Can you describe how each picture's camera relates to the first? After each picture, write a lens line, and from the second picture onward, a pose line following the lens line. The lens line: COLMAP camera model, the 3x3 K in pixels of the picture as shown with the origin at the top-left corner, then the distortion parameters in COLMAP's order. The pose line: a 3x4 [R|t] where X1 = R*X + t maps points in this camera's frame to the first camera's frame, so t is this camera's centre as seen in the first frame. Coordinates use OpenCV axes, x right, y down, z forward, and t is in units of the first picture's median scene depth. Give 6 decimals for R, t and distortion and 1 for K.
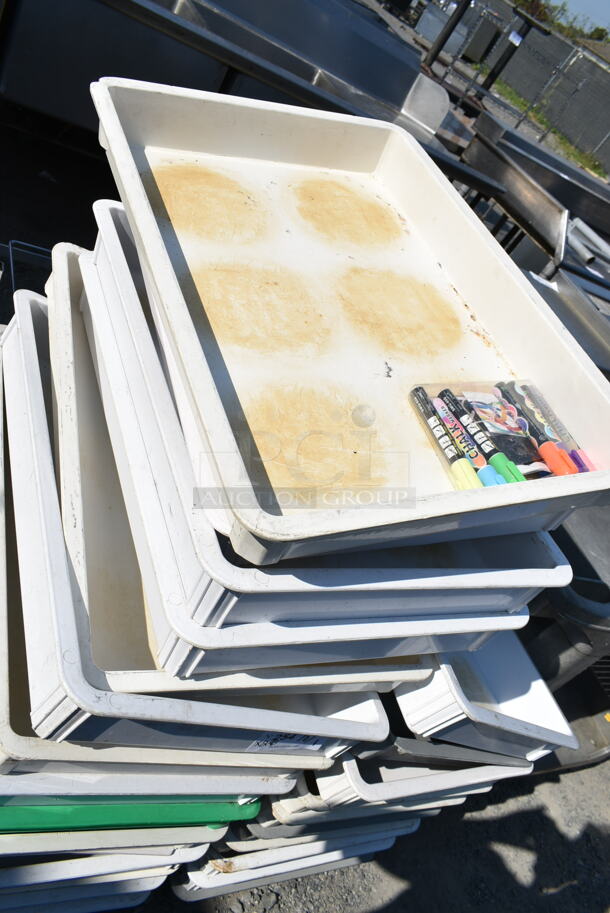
lens RADIAL K [[700.5, 0, 306.4], [0, 700.5, 456.7], [0, 0, 1]] dist [-0.026213, 0.014905]
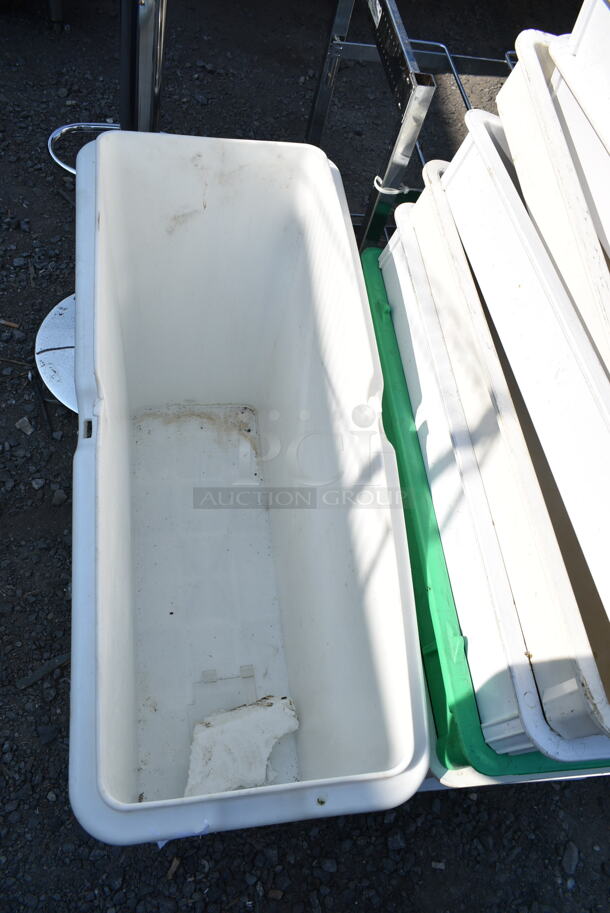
lens RADIAL K [[700.5, 0, 307.9], [0, 700.5, 457.6], [0, 0, 1]] dist [-0.026213, 0.014905]
pose [[0.931911, 0.007405, -0.362612, -0.305621], [0.096555, 0.958645, 0.267725, -0.098666], [0.349599, -0.284508, 0.892657, 0.149451]]
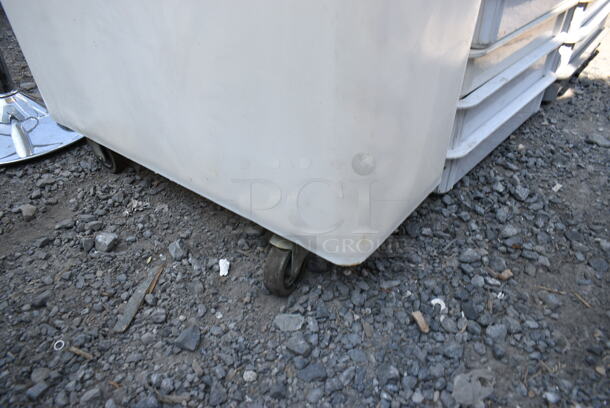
lens RADIAL K [[468.0, 0, 303.8], [0, 468.0, 203.6], [0, 0, 1]] dist [-0.026213, 0.014905]
pose [[0.736790, -0.670439, 0.087482, -0.950699], [0.661501, 0.741560, 0.111828, 0.507996], [-0.139847, -0.024524, 0.989869, 0.295046]]
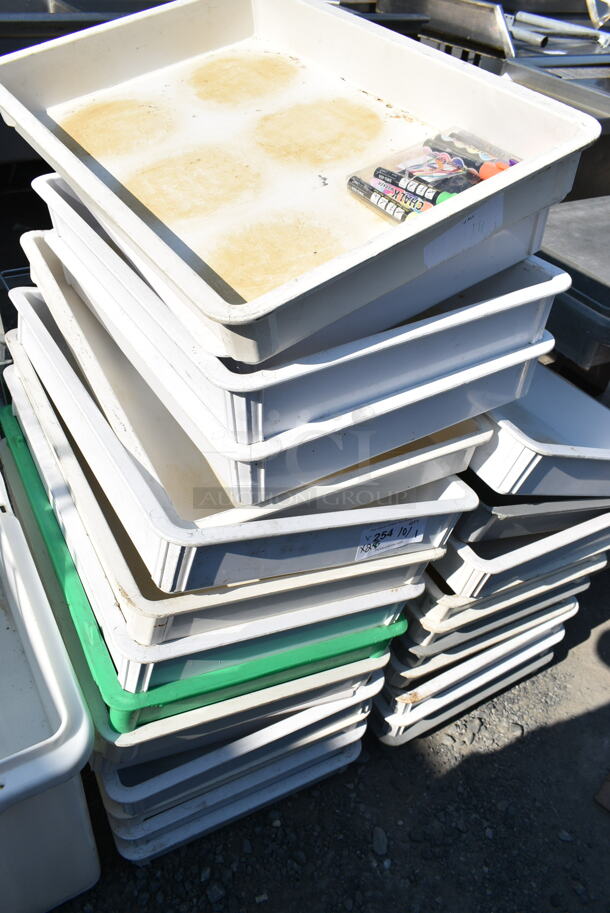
lens RADIAL K [[700.5, 0, 304.0], [0, 700.5, 457.4], [0, 0, 1]] dist [-0.026213, 0.014905]
pose [[0.896861, -0.417854, -0.145043, 0.055441], [0.427083, 0.903404, 0.038217, 0.162508], [0.115063, -0.096221, 0.988687, -0.068893]]
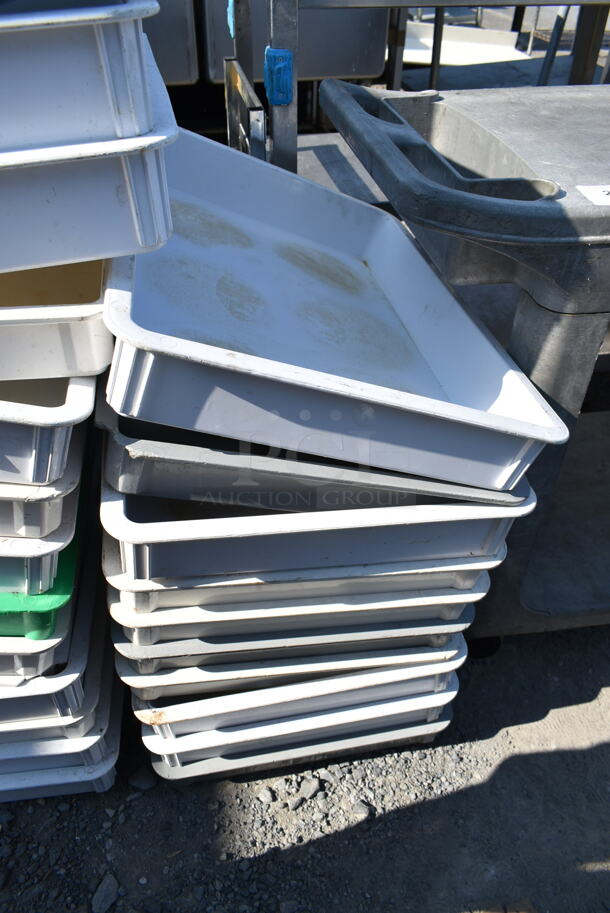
lens RADIAL K [[700.5, 0, 306.8], [0, 700.5, 458.0], [0, 0, 1]] dist [-0.026213, 0.014905]
pose [[0.862627, -0.281331, -0.420389, 0.532000], [0.268933, 0.958954, -0.089903, 0.501795], [0.428427, -0.035504, 0.902879, 0.434652]]
